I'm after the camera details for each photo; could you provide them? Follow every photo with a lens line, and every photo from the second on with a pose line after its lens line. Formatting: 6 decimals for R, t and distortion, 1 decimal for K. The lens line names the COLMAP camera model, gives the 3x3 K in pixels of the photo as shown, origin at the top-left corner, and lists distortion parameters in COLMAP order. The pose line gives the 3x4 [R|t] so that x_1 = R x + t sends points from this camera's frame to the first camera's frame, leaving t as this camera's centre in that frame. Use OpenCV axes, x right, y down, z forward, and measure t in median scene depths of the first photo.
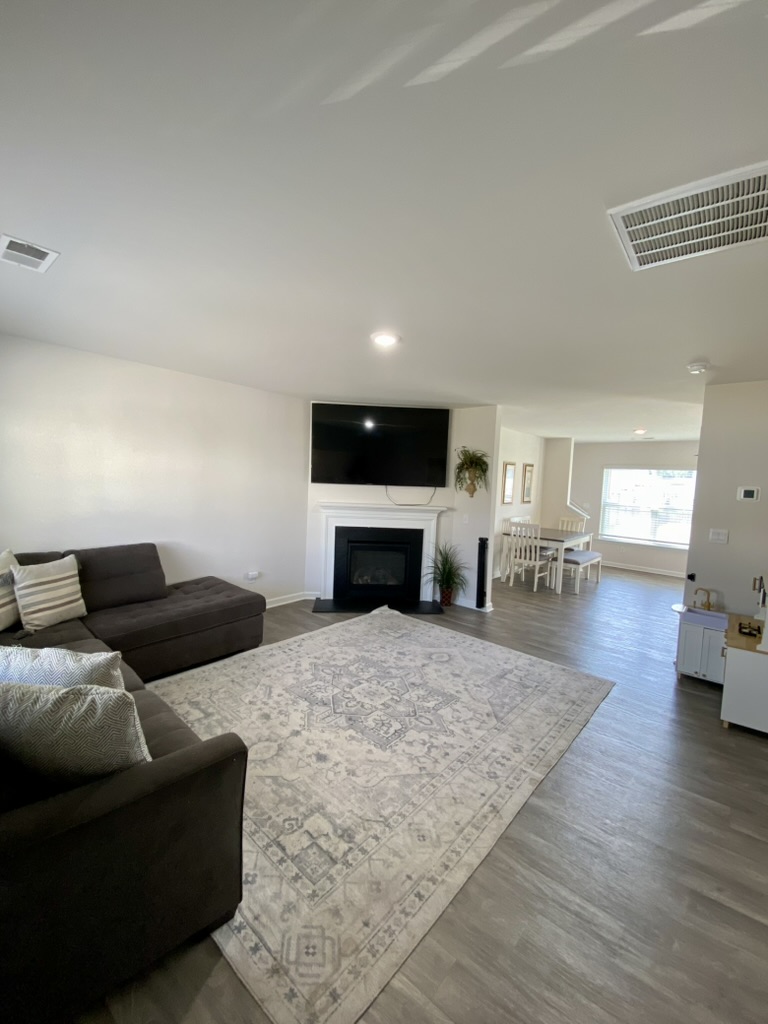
lens RADIAL K [[419.8, 0, 384.0], [0, 419.8, 512.0], [0, 0, 1]] dist [-0.001685, -0.000641]
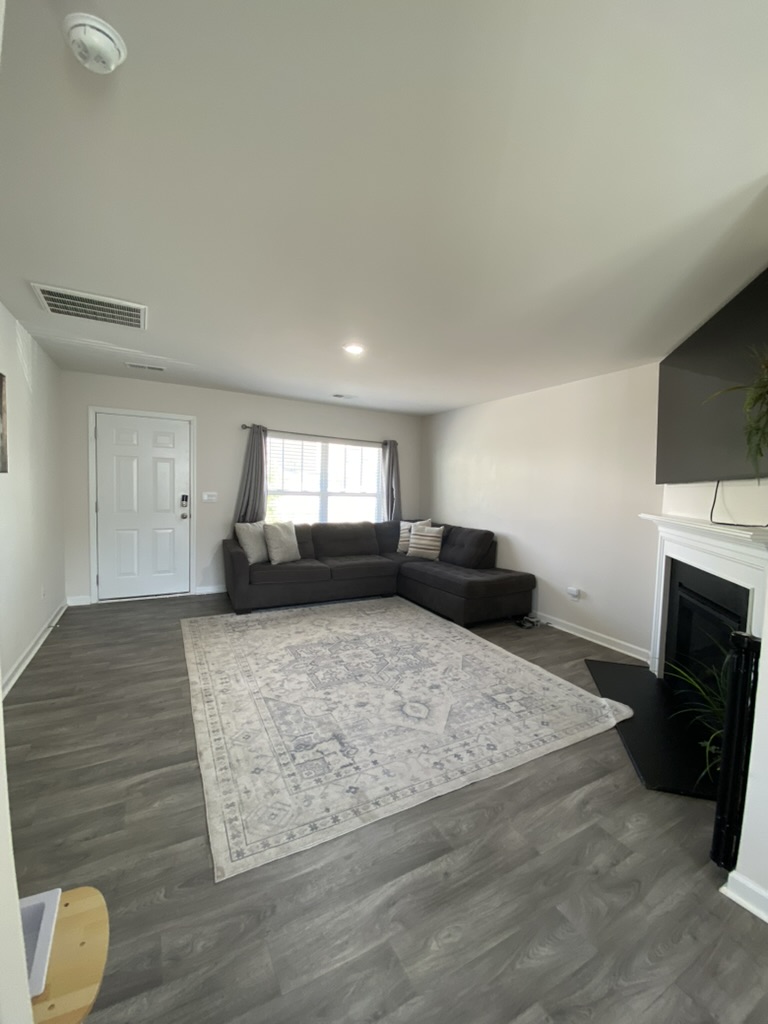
lens RADIAL K [[419.8, 0, 384.0], [0, 419.8, 512.0], [0, 0, 1]] dist [-0.001685, -0.000641]
pose [[-0.341567, 0.015811, -0.939725, 0.940224], [-0.133445, 0.988913, 0.065142, -0.028168], [0.930336, 0.147652, -0.335670, 1.312196]]
